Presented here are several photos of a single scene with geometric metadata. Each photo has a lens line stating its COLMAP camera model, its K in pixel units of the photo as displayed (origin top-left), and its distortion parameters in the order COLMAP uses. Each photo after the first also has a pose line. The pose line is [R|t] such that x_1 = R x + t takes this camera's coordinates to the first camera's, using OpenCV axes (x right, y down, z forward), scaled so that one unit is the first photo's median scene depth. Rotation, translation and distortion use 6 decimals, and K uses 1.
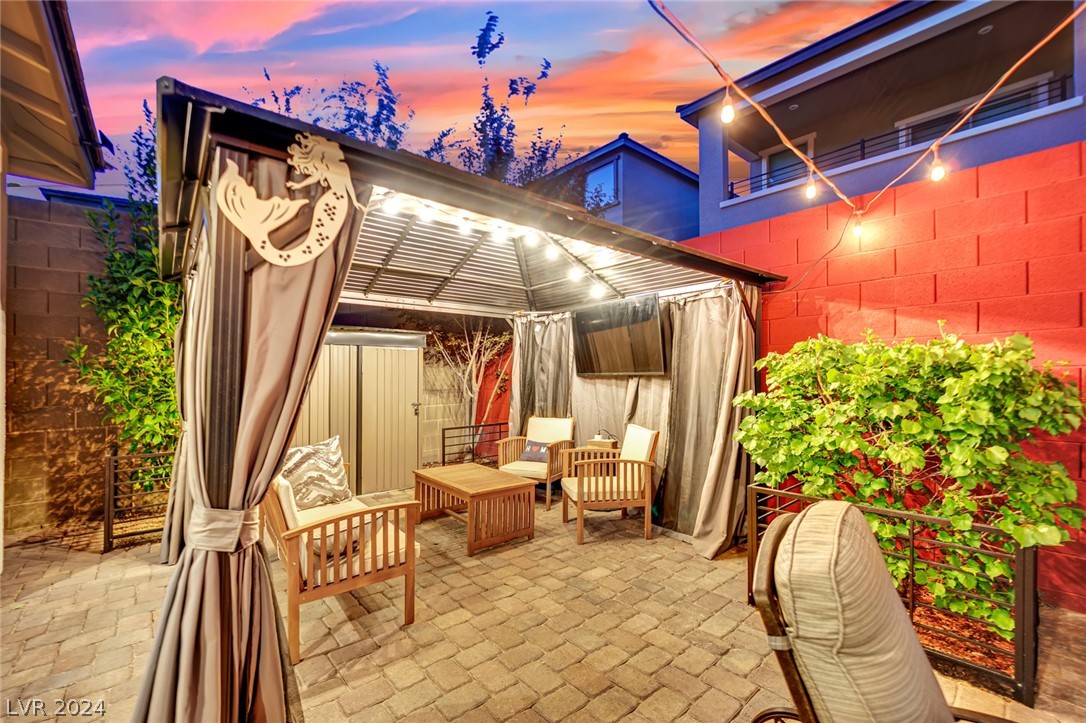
lens RADIAL K [[455.2, 0, 543.4], [0, 455.2, 364.1], [0, 0, 1]] dist [-0.019033, 0.000035]
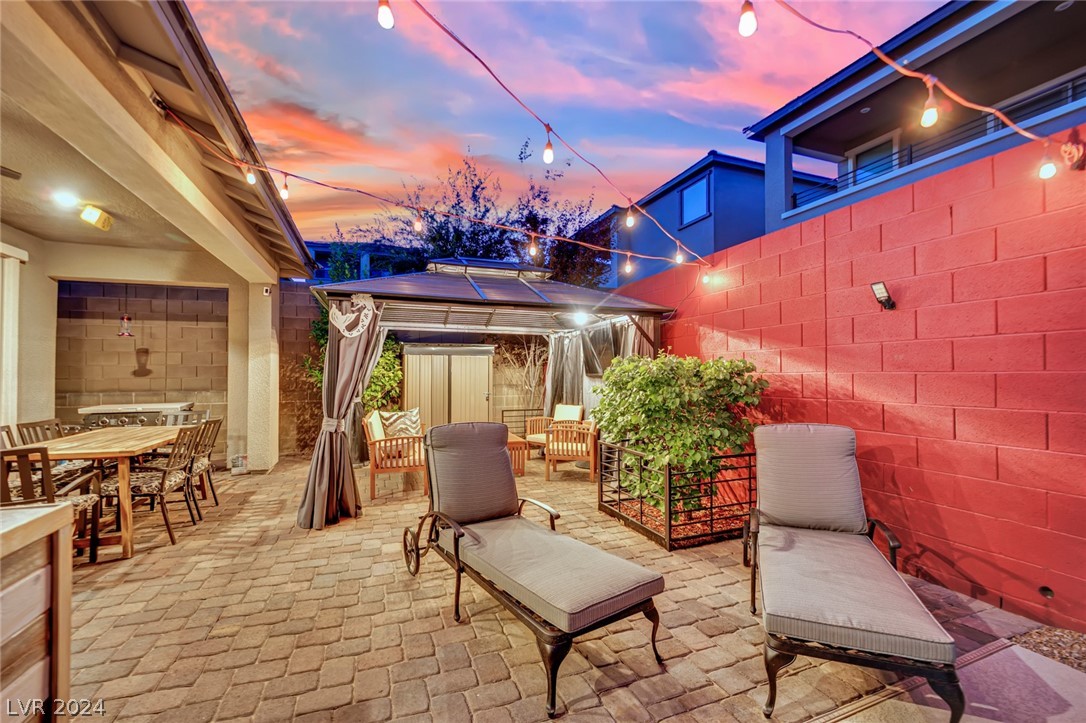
lens RADIAL K [[449.2, 0, 543.0], [0, 449.2, 361.5], [0, 0, 1]] dist [-0.021883, -0.000217]
pose [[0.937984, -0.001220, -0.346676, 0.626069], [0.000592, 0.999998, -0.001918, -0.021562], [0.346677, 0.001593, 0.937983, -0.500942]]
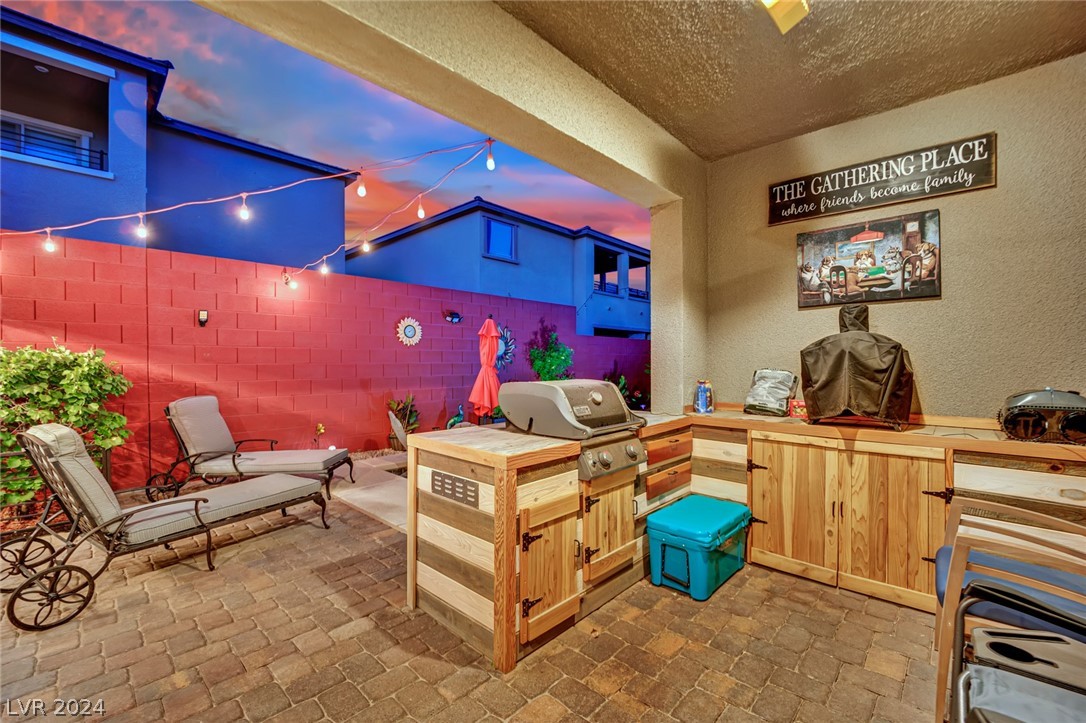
lens RADIAL K [[455.2, 0, 543.4], [0, 455.2, 364.1], [0, 0, 1]] dist [-0.019033, 0.000035]
pose [[-0.092252, 0.005844, 0.995719, -0.612719], [-0.021186, 0.999745, -0.007830, -0.012570], [-0.995510, -0.021817, -0.092105, -0.439137]]
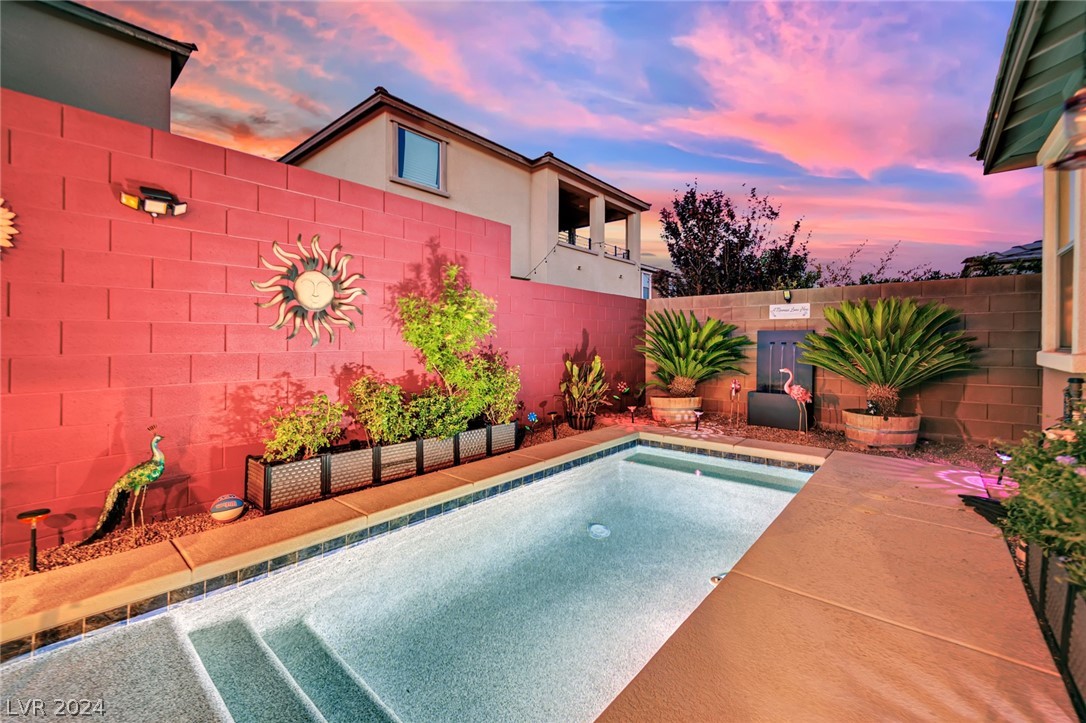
lens RADIAL K [[456.1, 0, 538.6], [0, 456.1, 352.4], [0, 0, 1]] dist [-0.019653, -0.000027]
pose [[-0.138550, -0.006757, 0.990332, 0.709263], [-0.017975, 0.999829, 0.004307, 0.013059], [-0.990192, -0.017204, -0.138648, -0.791816]]
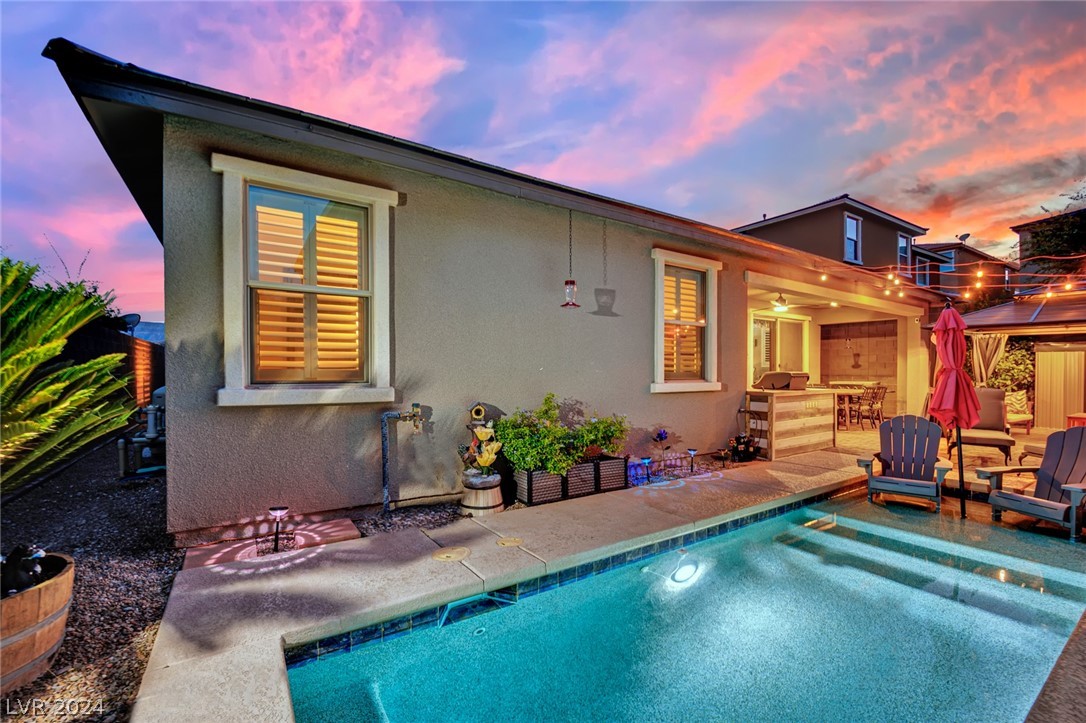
lens RADIAL K [[473.2, 0, 555.3], [0, 473.2, 368.4], [0, 0, 1]] dist [-0.001699, -0.000161]
pose [[-0.102045, 0.010817, -0.994721, 2.436654], [0.019075, 0.999778, 0.008916, -0.041552], [0.994597, -0.018064, -0.102229, -1.368103]]
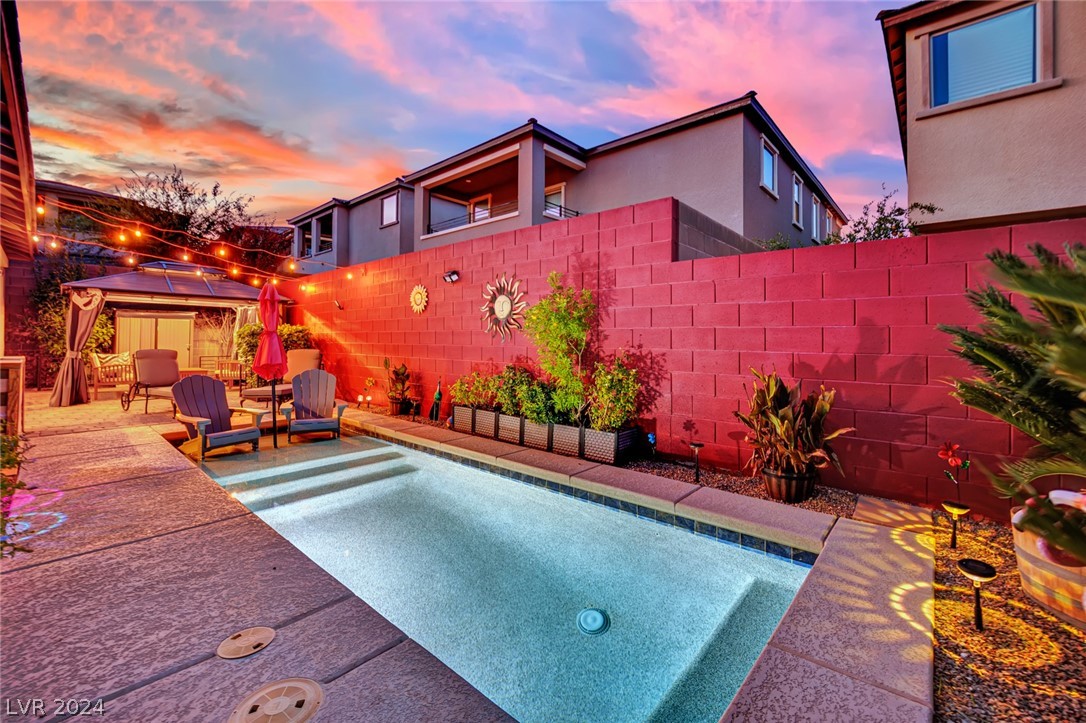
lens RADIAL K [[456.1, 0, 541.3], [0, 456.1, 334.3], [0, 0, 1]] dist [-0.019387, 0.000334]
pose [[0.992373, 0.021633, 0.121361, 1.756047], [-0.022852, 0.999701, 0.008663, -0.034866], [-0.121138, -0.011370, 0.992571, -2.090513]]
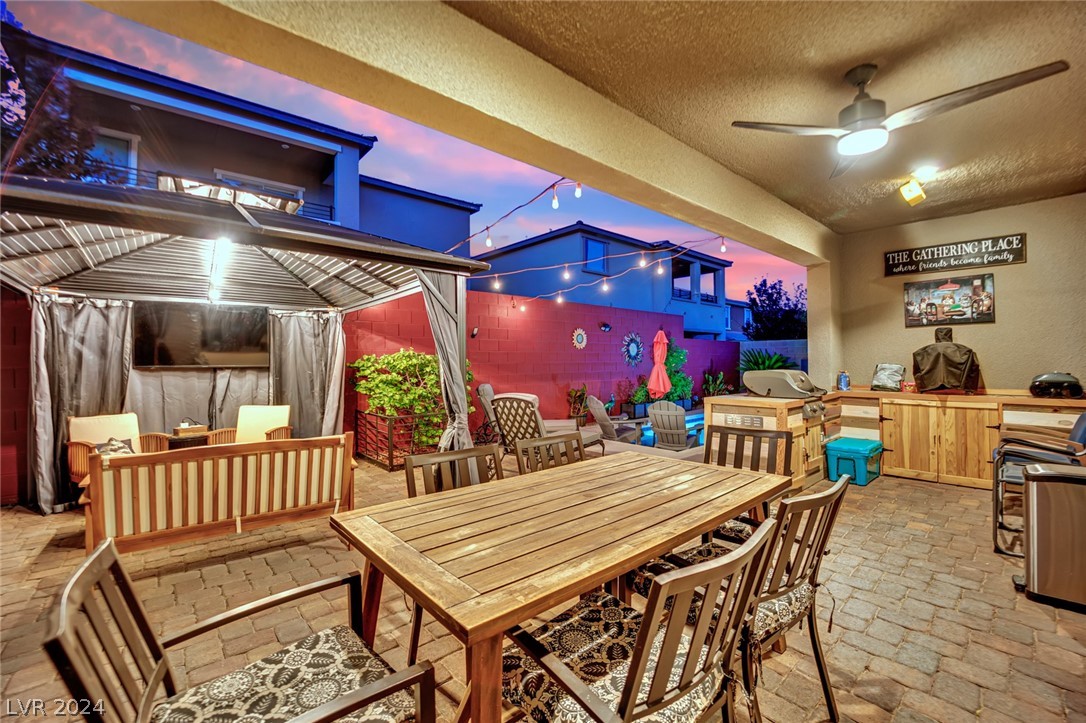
lens RADIAL K [[455.1, 0, 540.8], [0, 455.1, 355.7], [0, 0, 1]] dist [-0.019251, -0.000043]
pose [[-0.005625, 0.023929, 0.999698, -1.273956], [-0.016621, 0.999573, -0.024020, 0.010639], [-0.999846, -0.016751, -0.005224, 0.218267]]
